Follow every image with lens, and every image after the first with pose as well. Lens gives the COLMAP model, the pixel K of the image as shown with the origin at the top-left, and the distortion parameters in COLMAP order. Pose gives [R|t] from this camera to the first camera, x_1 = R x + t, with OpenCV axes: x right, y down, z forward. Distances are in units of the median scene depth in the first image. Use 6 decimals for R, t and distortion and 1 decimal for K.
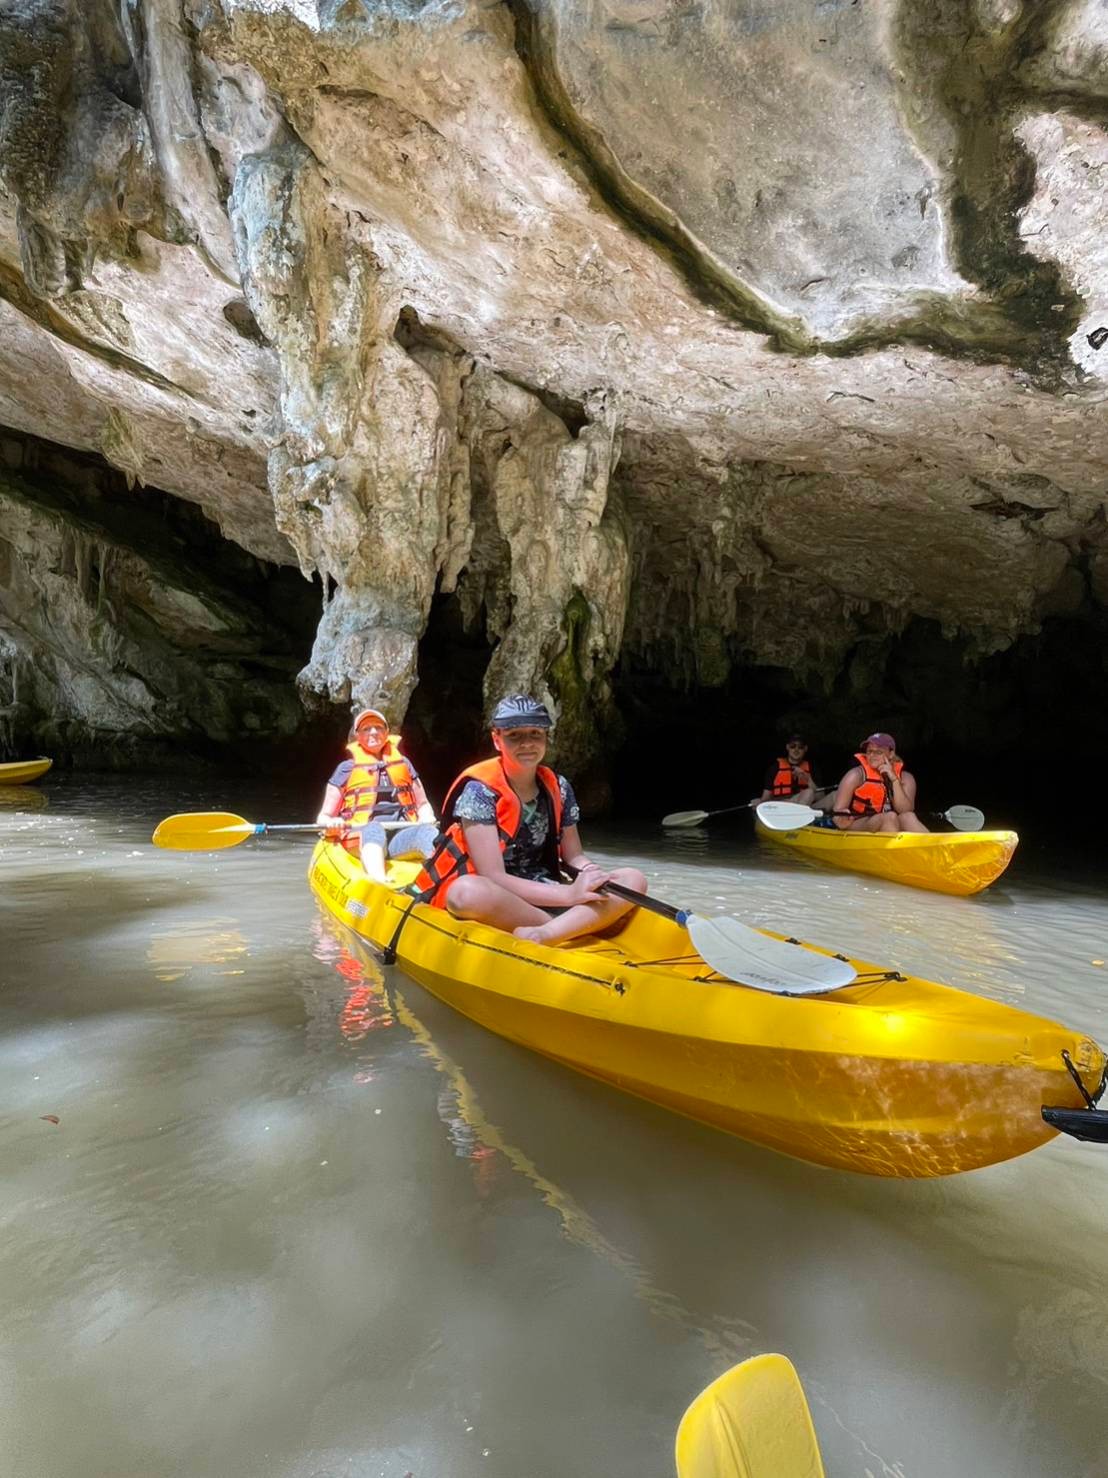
lens RADIAL K [[592.1, 0, 552.4], [0, 592.1, 741.8], [0, 0, 1]] dist [0.000975, 0.000001]
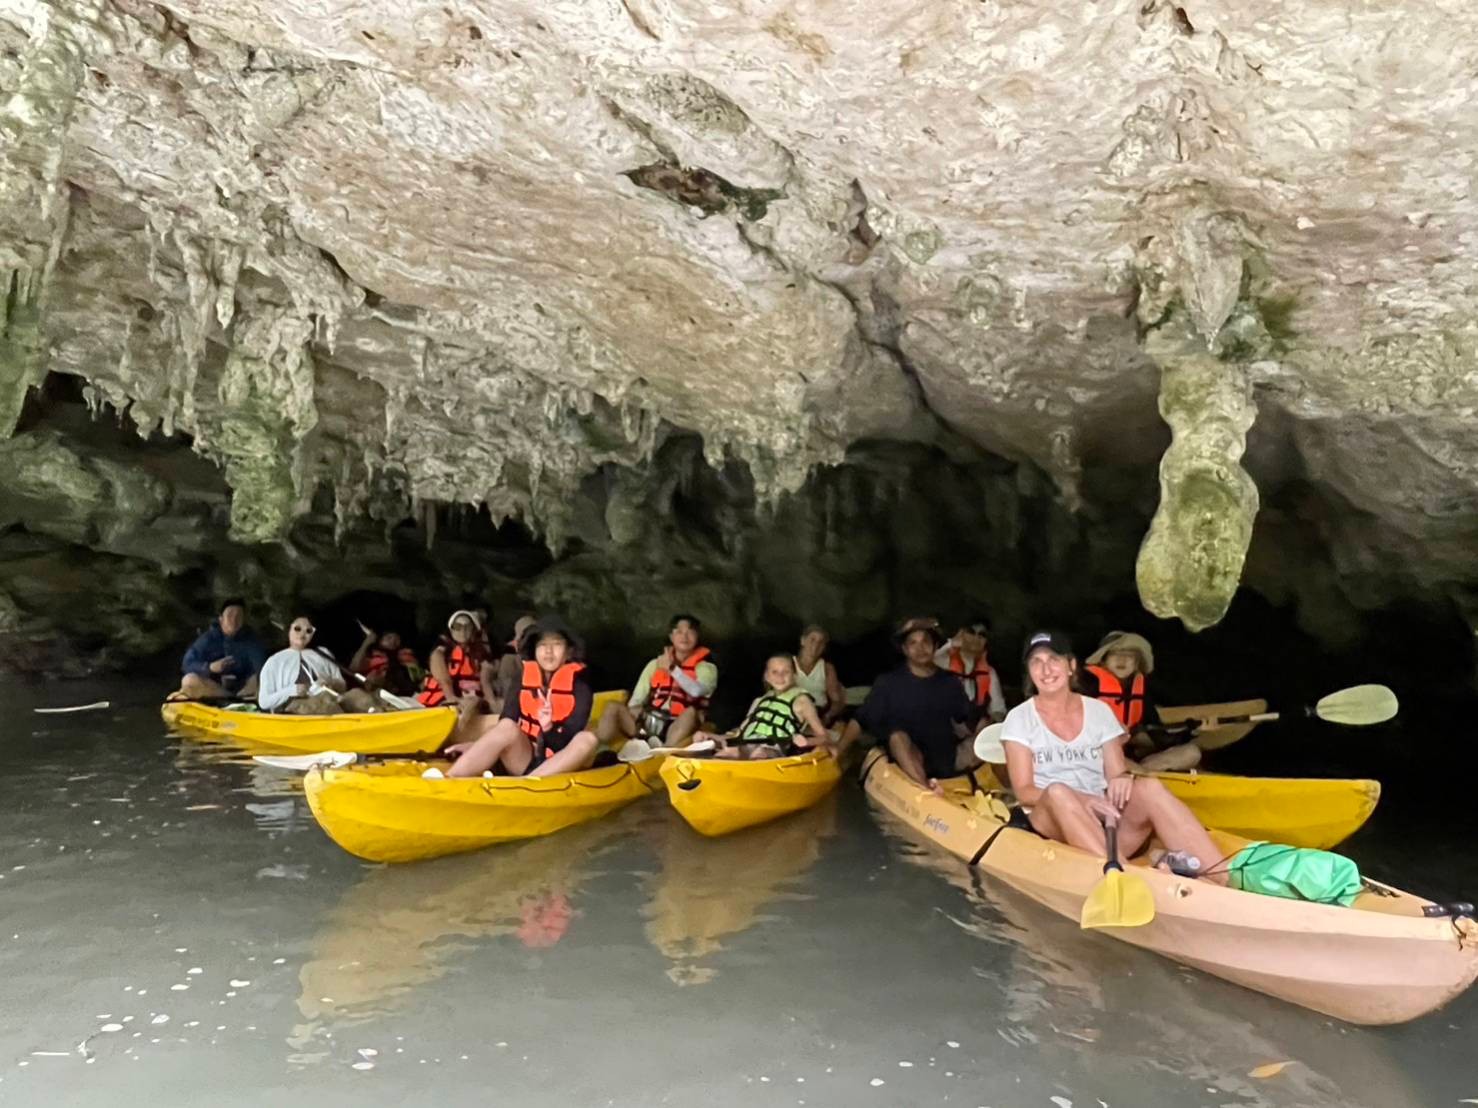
lens RADIAL K [[592.1, 0, 741.1], [0, 592.1, 553.4], [0, 0, 1]] dist [0.000975, 0.000001]
pose [[0.972923, 0.011081, 0.230862, 0.587254], [-0.011241, 0.999937, -0.000622, -0.093352], [-0.230854, -0.001990, 0.972986, 0.458621]]
